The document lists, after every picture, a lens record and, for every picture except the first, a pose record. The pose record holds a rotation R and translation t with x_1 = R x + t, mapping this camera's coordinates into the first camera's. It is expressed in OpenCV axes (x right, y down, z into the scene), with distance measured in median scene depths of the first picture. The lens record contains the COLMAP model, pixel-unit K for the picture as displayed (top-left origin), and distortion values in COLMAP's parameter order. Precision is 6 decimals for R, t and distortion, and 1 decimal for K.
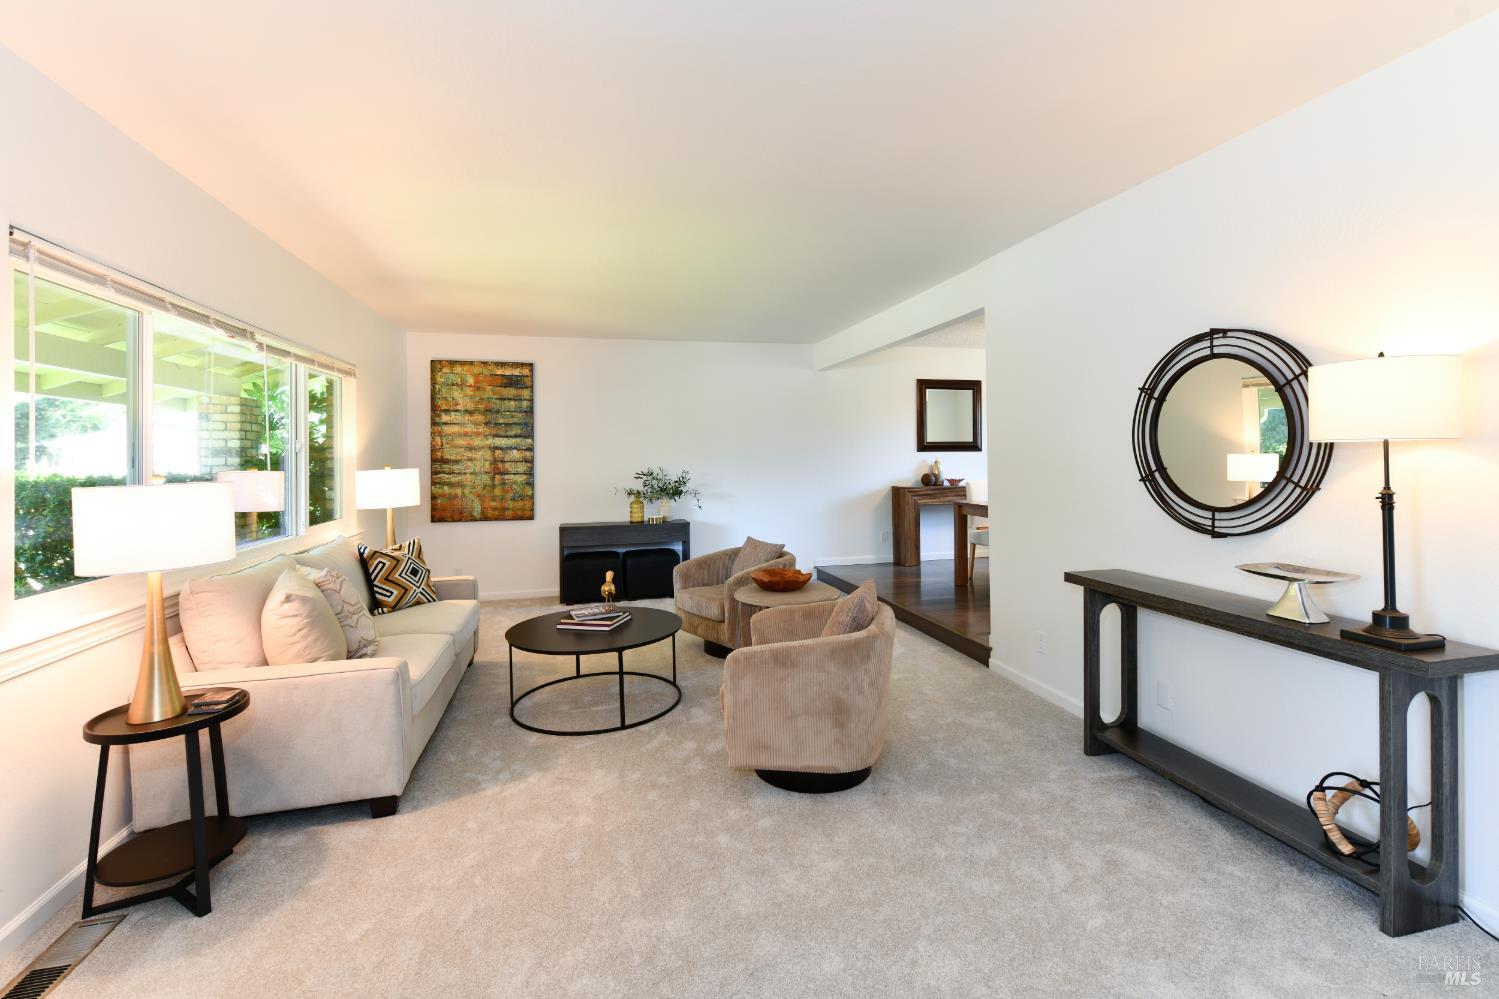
lens RADIAL K [[644.4, 0, 749.8], [0, 644.4, 455.4], [0, 0, 1]] dist [-0.000190, -0.000497]
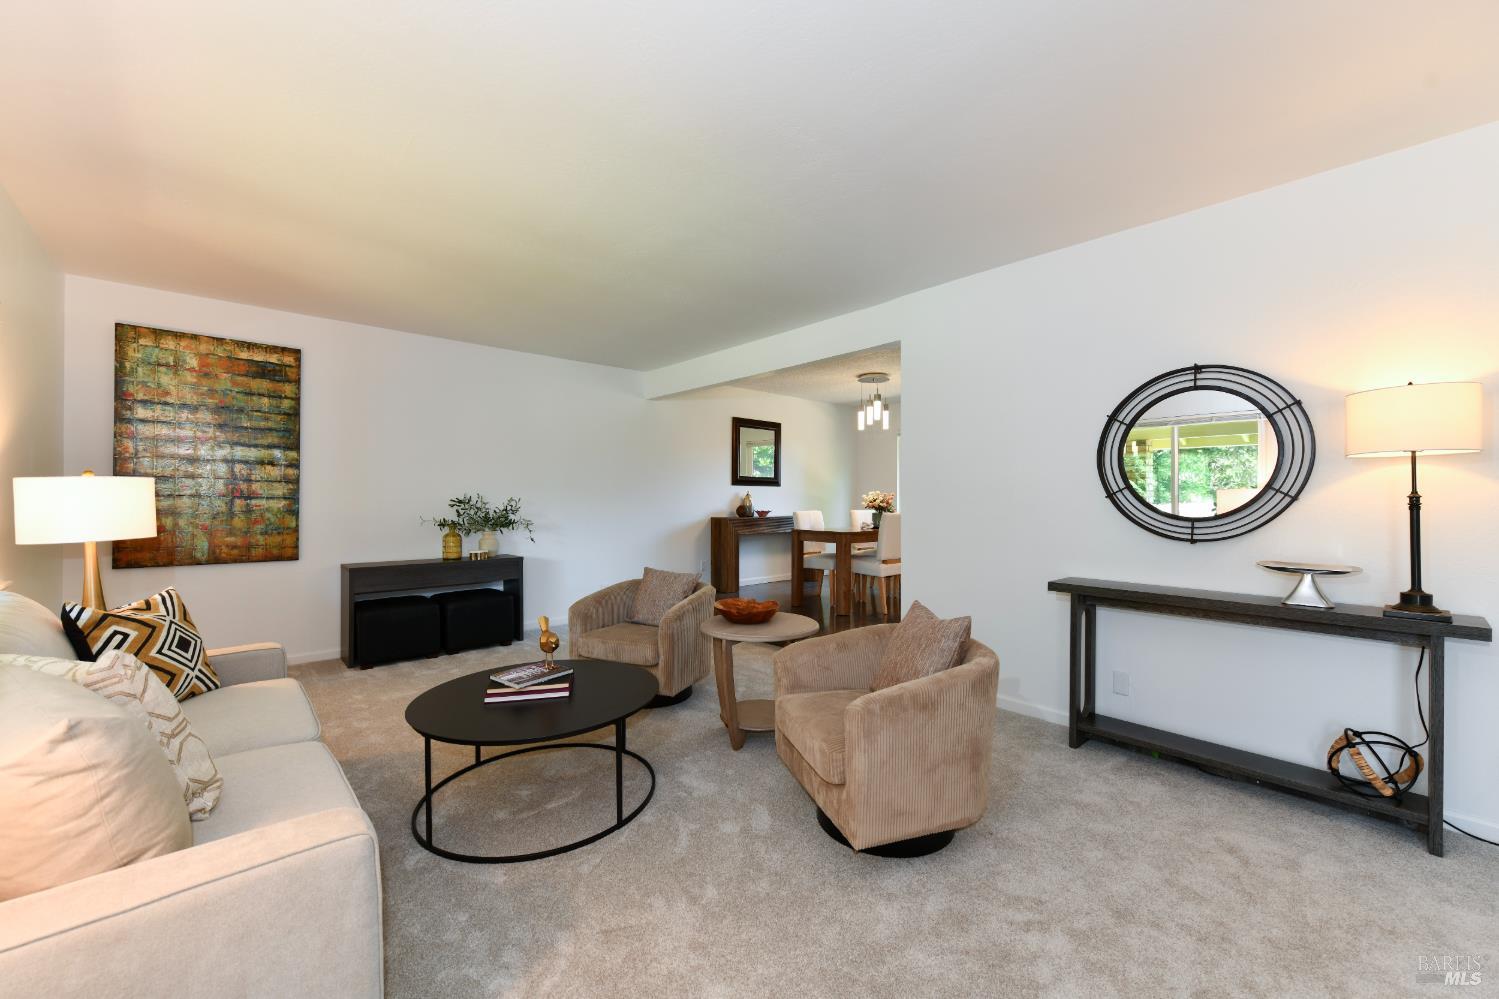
lens RADIAL K [[578.4, 0, 749.5], [0, 578.4, 499.5], [0, 0, 1]] dist [0.001820, 0.000134]
pose [[0.887960, 0.014073, 0.459706, -0.186701], [-0.014730, 0.999889, -0.002157, 0.024357], [-0.459685, -0.004856, 0.888069, 0.171388]]
